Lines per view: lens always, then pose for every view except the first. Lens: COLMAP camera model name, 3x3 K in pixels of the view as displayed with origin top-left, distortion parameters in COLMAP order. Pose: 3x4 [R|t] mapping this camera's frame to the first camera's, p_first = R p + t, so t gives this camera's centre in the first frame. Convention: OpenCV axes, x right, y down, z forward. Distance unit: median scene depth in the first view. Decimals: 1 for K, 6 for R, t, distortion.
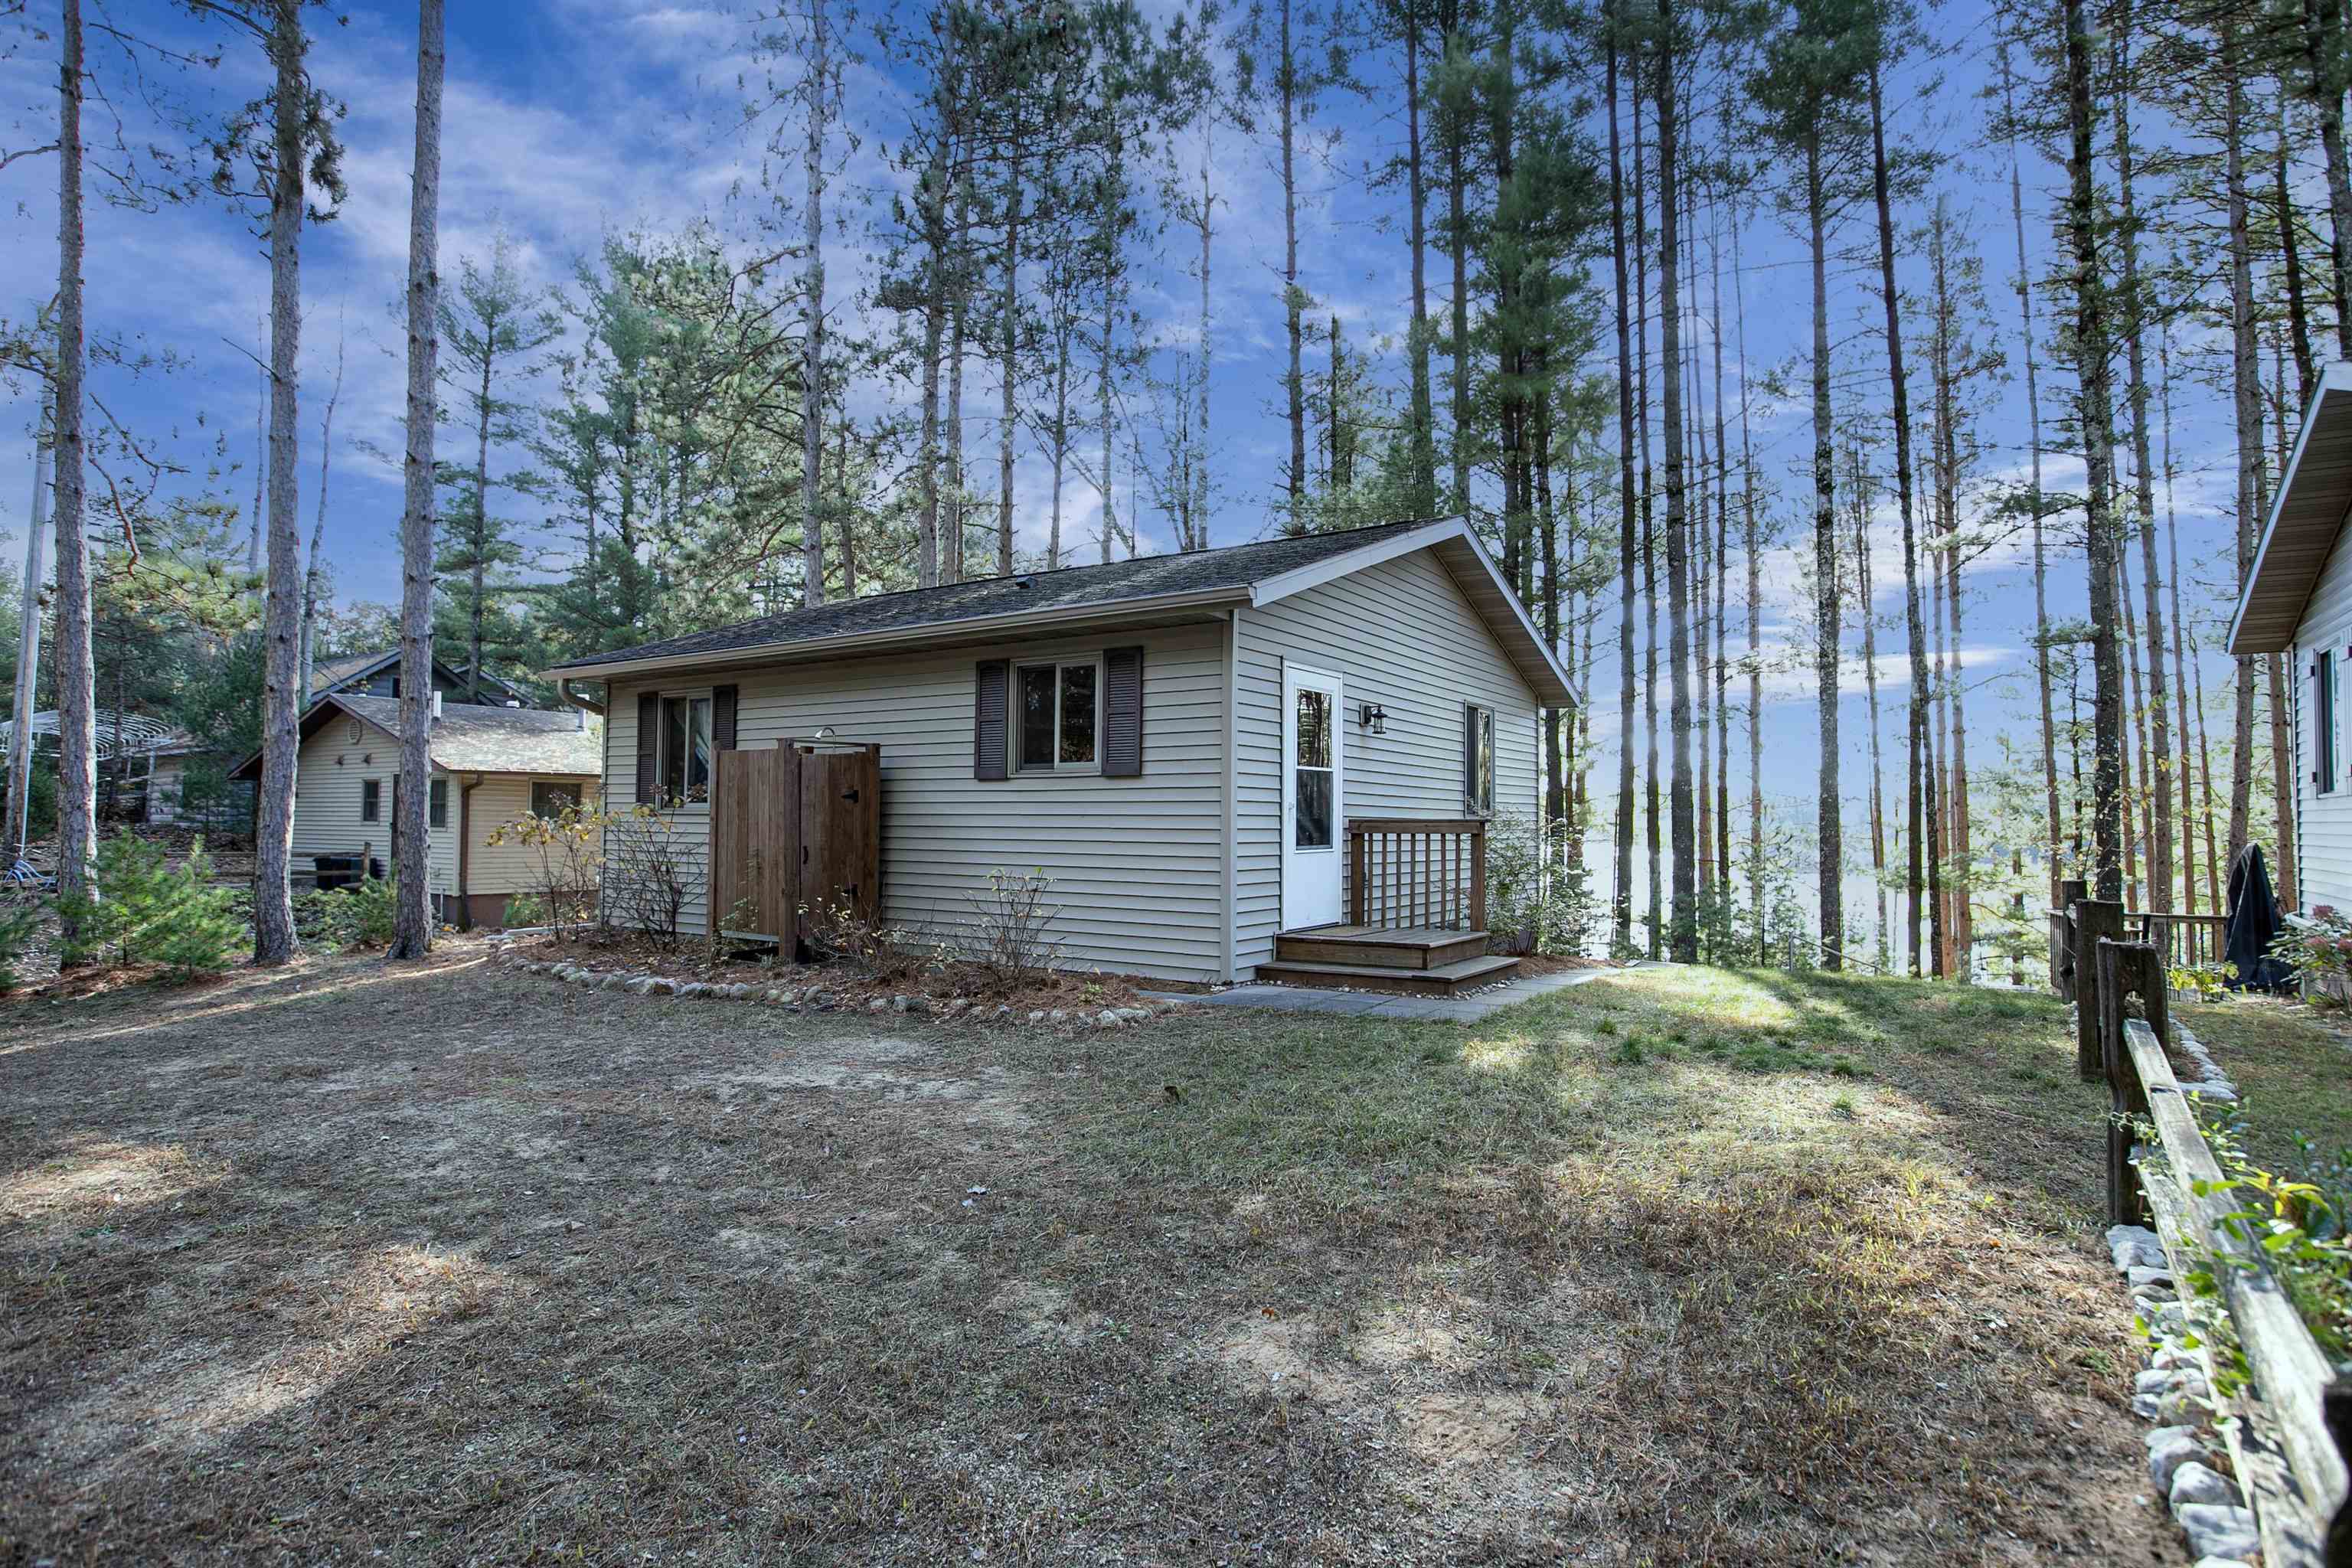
lens RADIAL K [[1232.9, 0, 1176.0], [0, 1232.9, 784.0], [0, 0, 1]] dist [-0.076950, 0.042856]
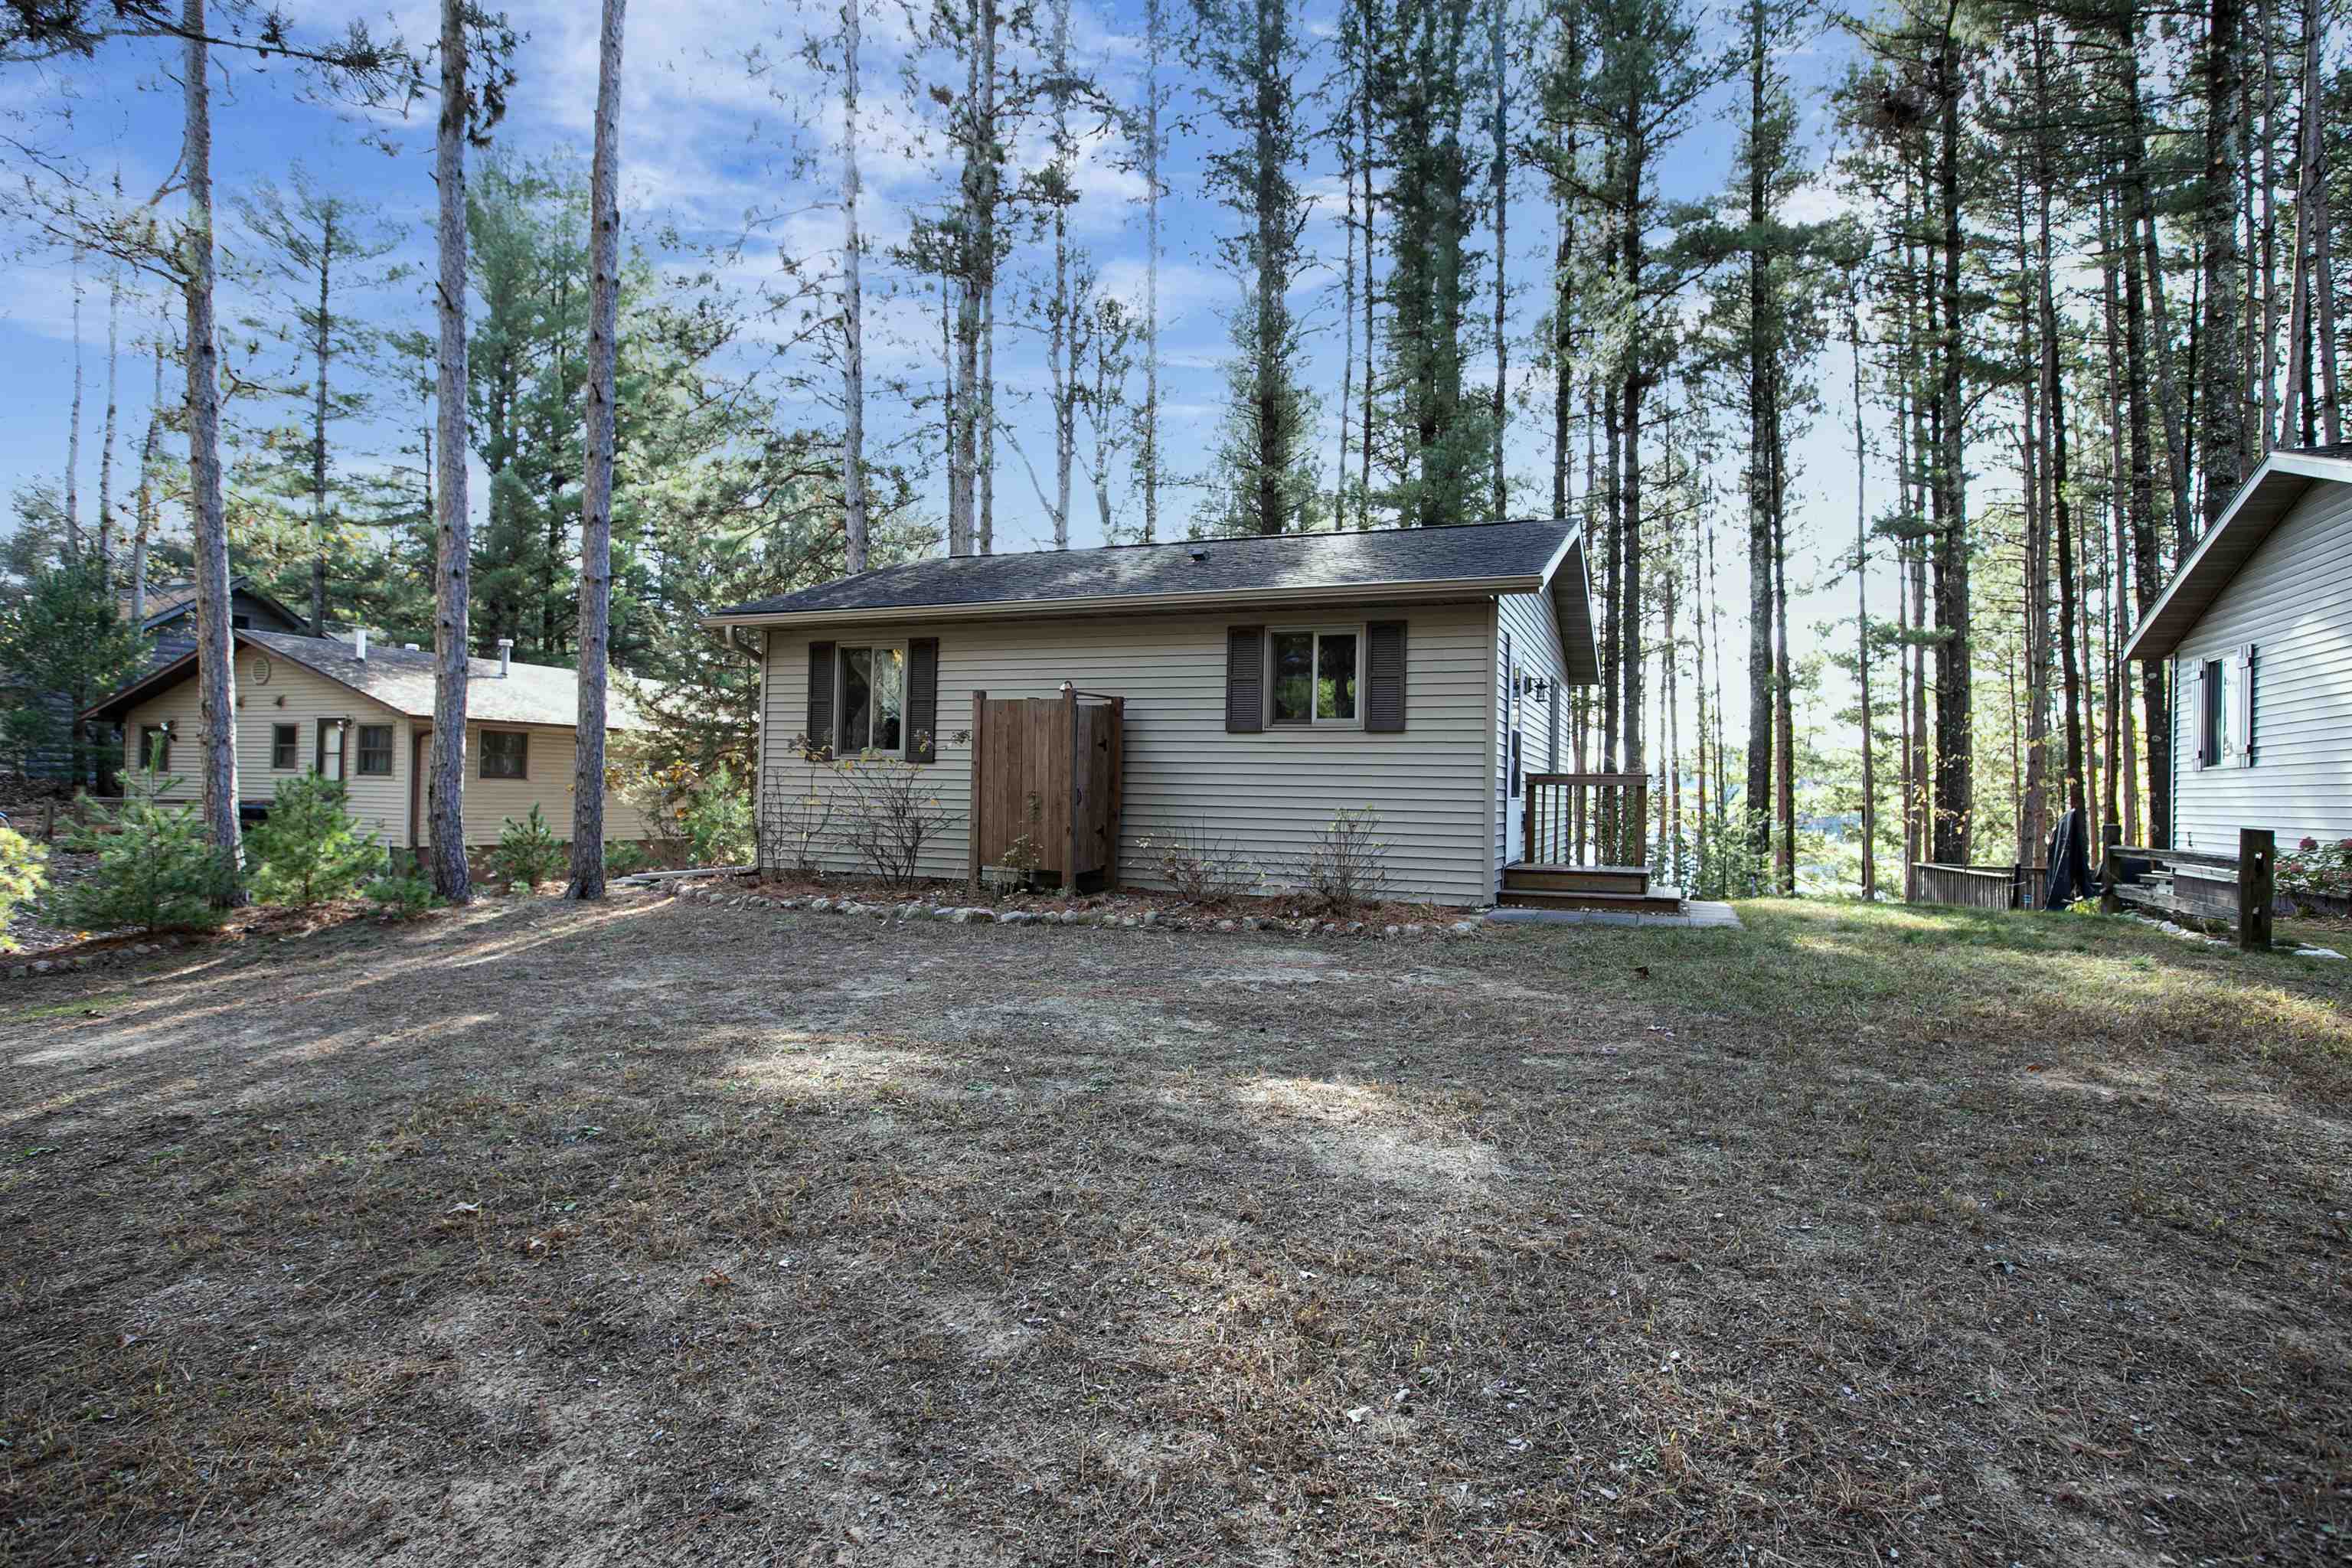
lens RADIAL K [[1232.9, 0, 1176.0], [0, 1232.9, 784.0], [0, 0, 1]] dist [-0.076950, 0.042856]
pose [[0.981412, 0.014750, 0.191347, -0.414587], [-0.019622, 0.999529, 0.023590, 0.018055], [-0.190909, -0.026906, 0.981239, -0.095362]]
